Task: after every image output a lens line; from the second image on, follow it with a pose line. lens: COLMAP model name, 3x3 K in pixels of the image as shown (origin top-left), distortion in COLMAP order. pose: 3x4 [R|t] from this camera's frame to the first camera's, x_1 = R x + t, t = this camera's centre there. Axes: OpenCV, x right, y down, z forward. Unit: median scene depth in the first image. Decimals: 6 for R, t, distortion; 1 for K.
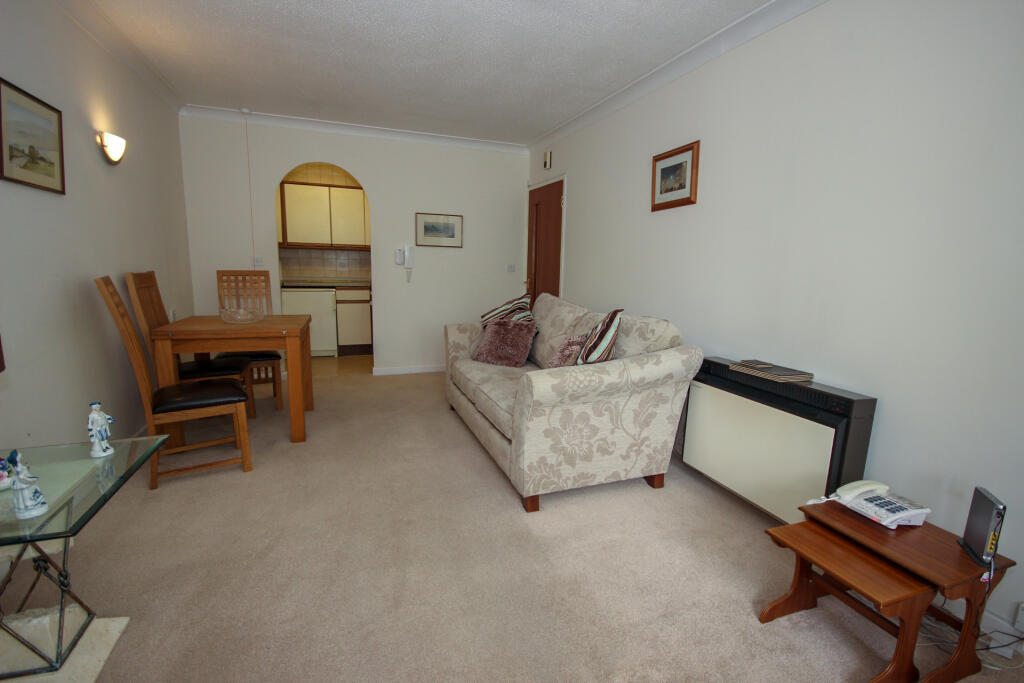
lens RADIAL K [[468.2, 0, 512.8], [0, 468.2, 342.0], [0, 0, 1]] dist [0.000713, 0.000015]
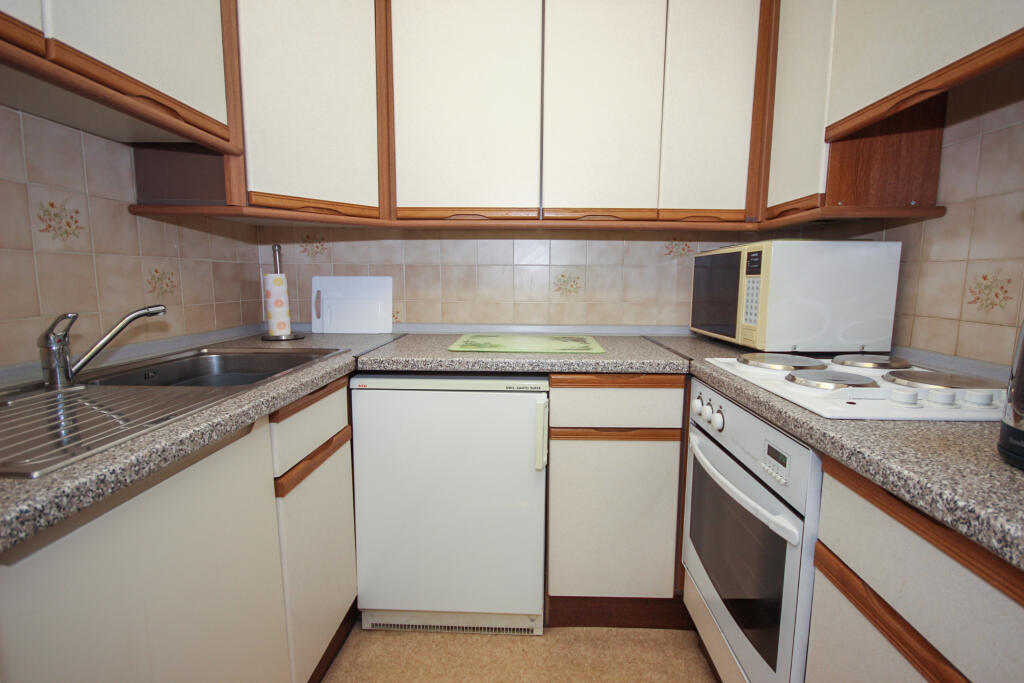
lens RADIAL K [[468.2, 0, 514.7], [0, 468.2, 337.7], [0, 0, 1]] dist [0.000713, 0.000015]
pose [[0.921613, 0.032113, -0.386778, -0.294754], [-0.045760, 0.998611, -0.026125, -0.126554], [0.385402, 0.041776, 0.921803, 0.750416]]
